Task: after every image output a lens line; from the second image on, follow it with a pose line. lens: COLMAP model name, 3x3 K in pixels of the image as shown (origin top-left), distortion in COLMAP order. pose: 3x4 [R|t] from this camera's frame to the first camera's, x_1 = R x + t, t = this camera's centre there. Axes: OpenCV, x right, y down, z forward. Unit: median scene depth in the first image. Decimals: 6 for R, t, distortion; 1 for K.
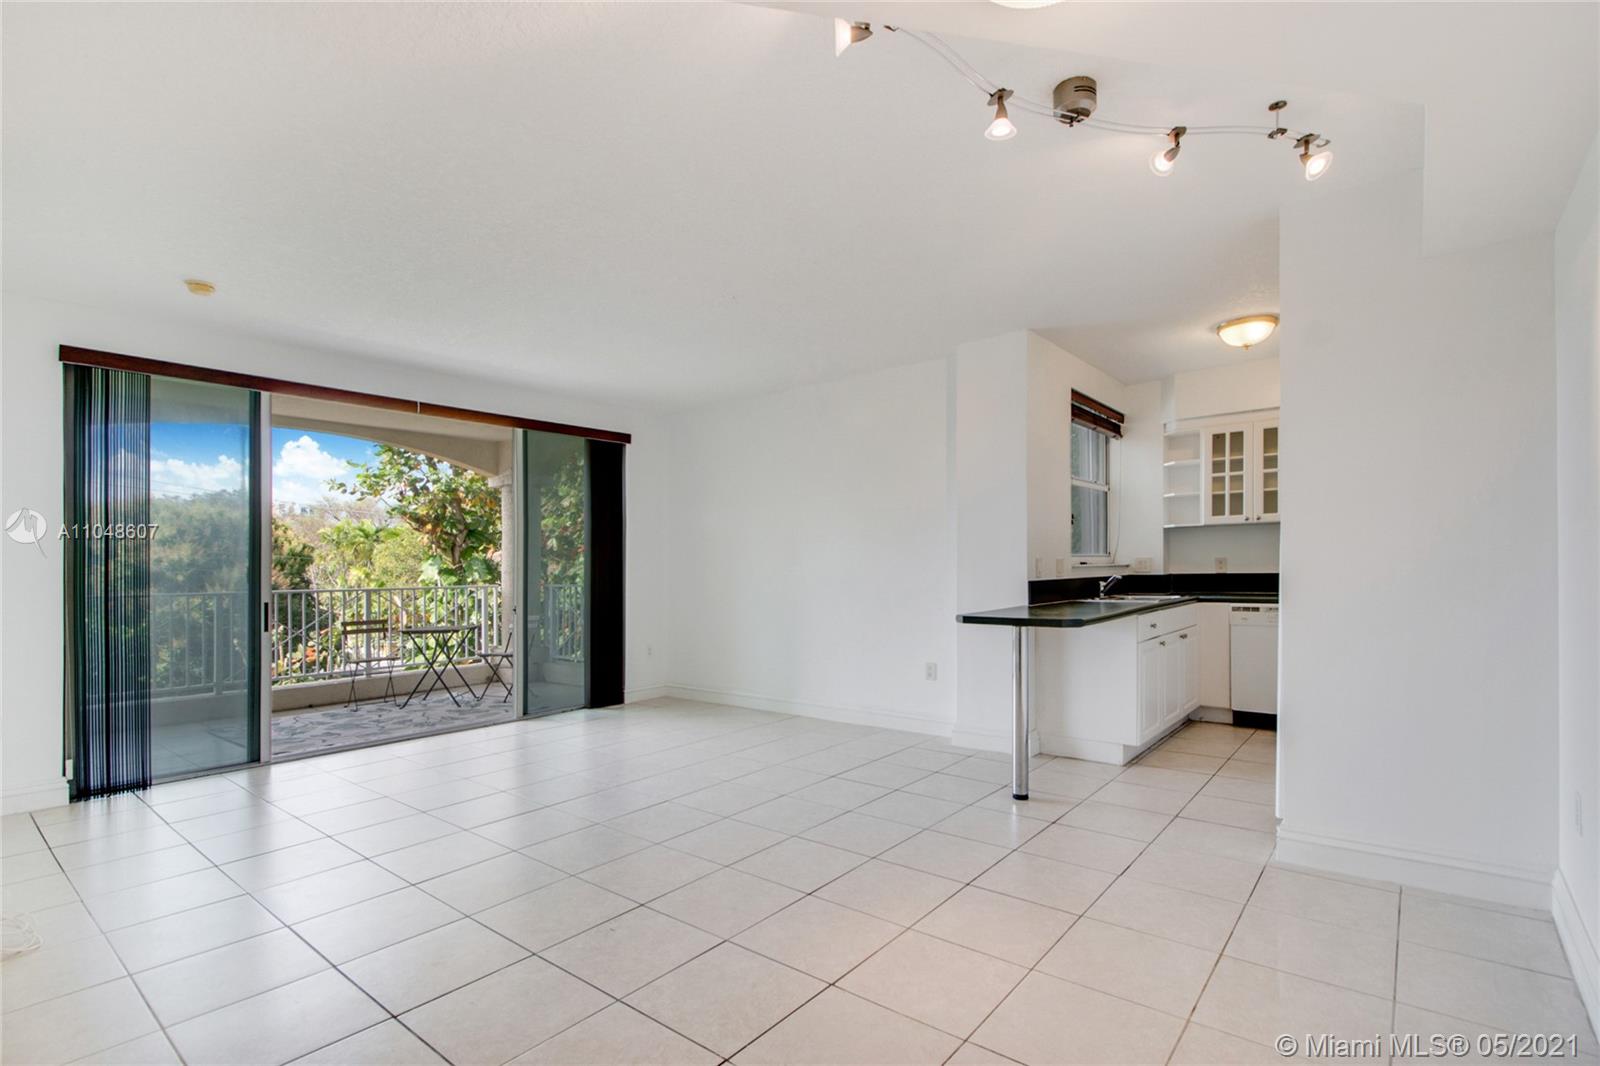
lens RADIAL K [[725.0, 0, 842.9], [0, 725.0, 544.5], [0, 0, 1]] dist [-0.009385, -0.003815]
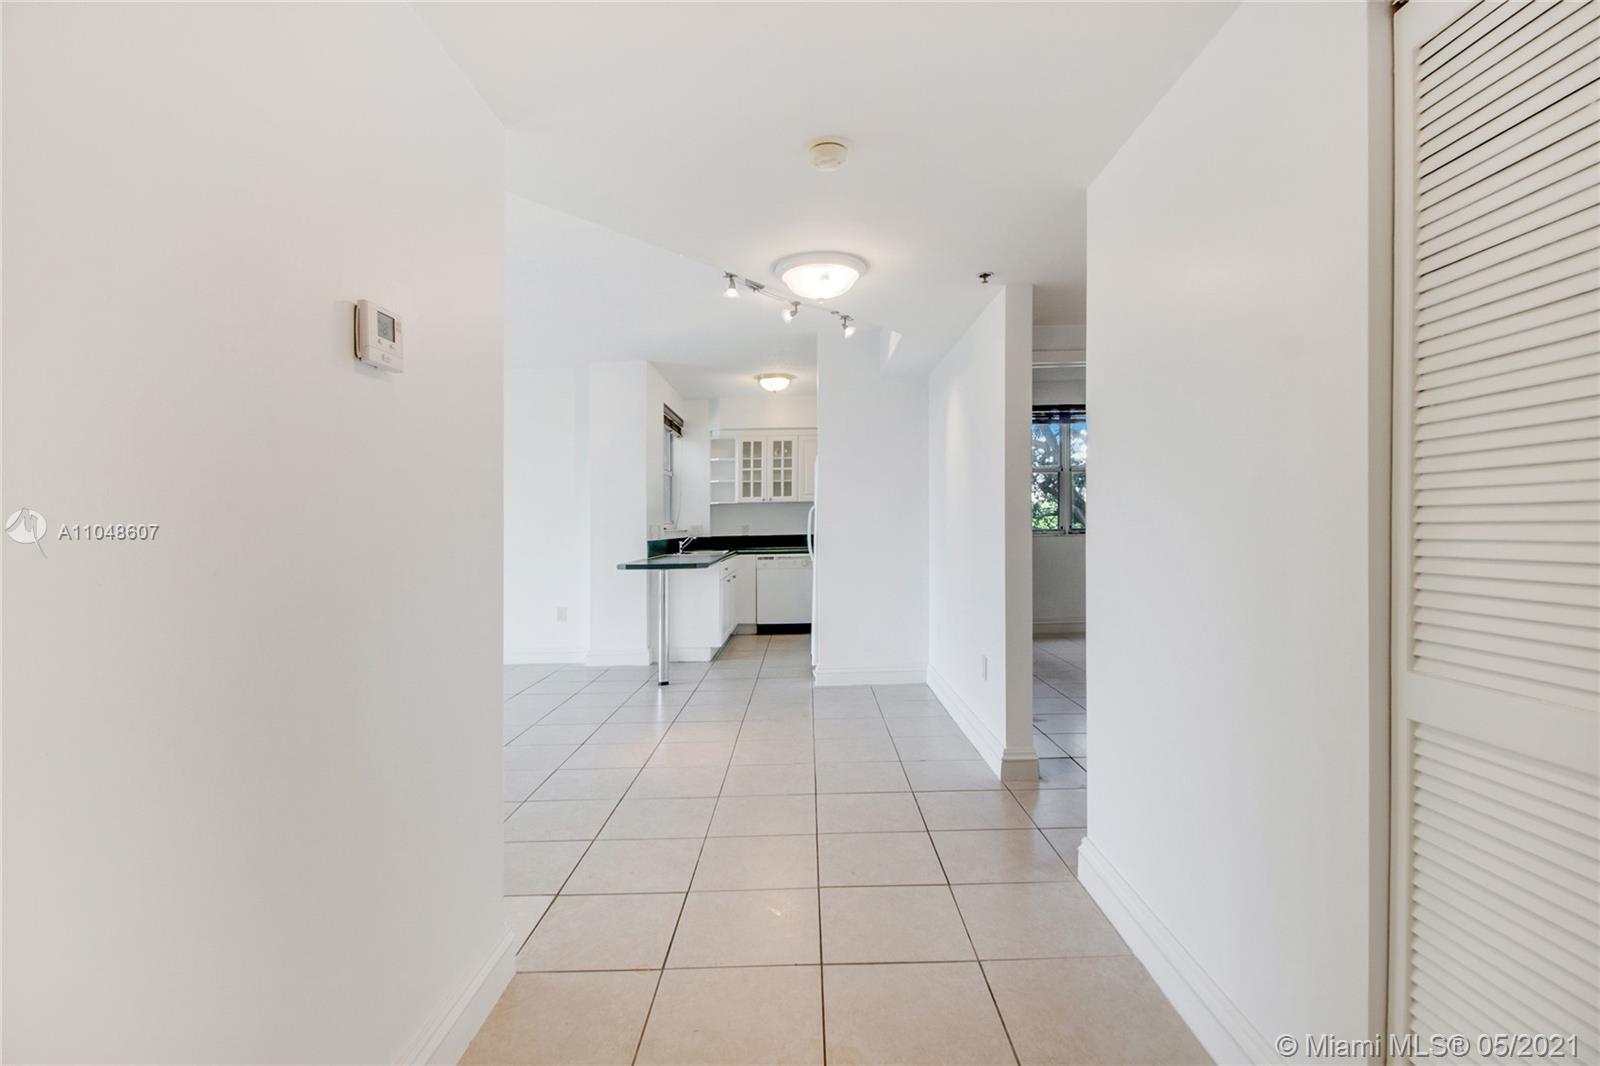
lens RADIAL K [[725.0, 0, 790.9], [0, 725.0, 519.0], [0, 0, 1]] dist [-0.009385, -0.003815]
pose [[0.789083, 0.008147, 0.614232, -0.334567], [-0.012051, 0.999925, 0.002219, 0.001349], [-0.614168, -0.009153, 0.789122, -0.241355]]
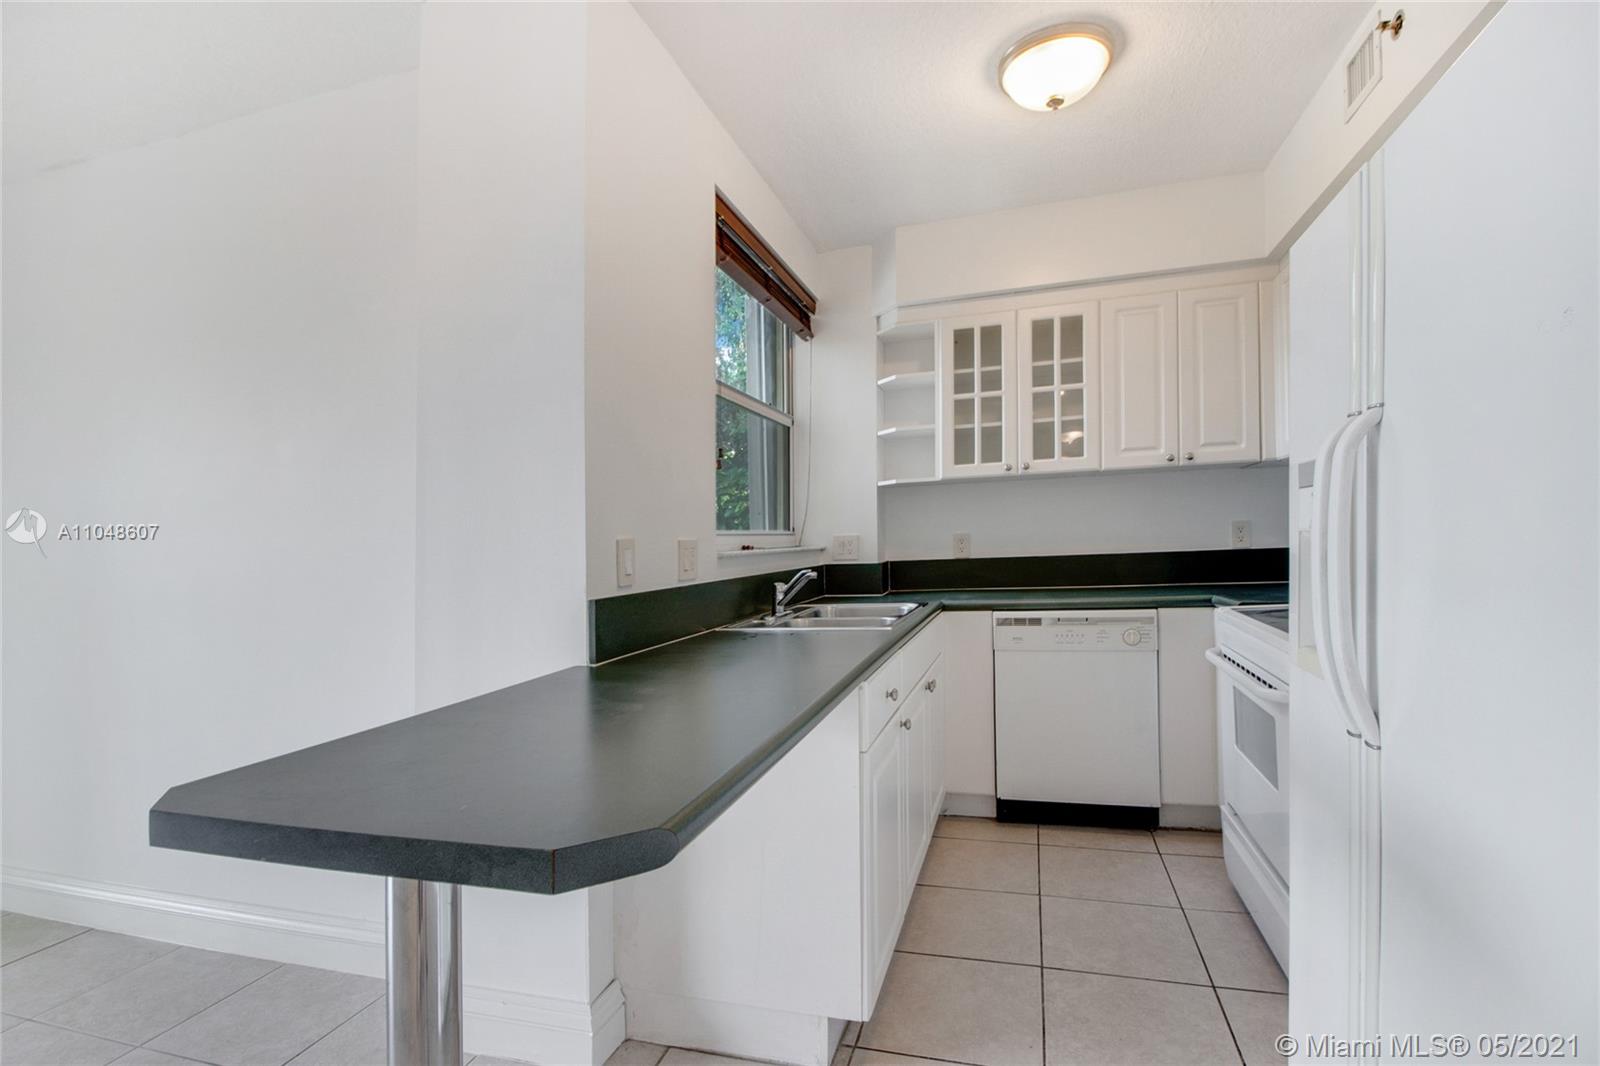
lens RADIAL K [[725.0, 0, 792.4], [0, 725.0, 536.7], [0, 0, 1]] dist [-0.009385, -0.003815]
pose [[0.937885, -0.010846, 0.346776, 0.180372], [0.006142, 0.999874, 0.014659, 0.011186], [-0.346891, -0.011618, 0.937834, 0.497502]]
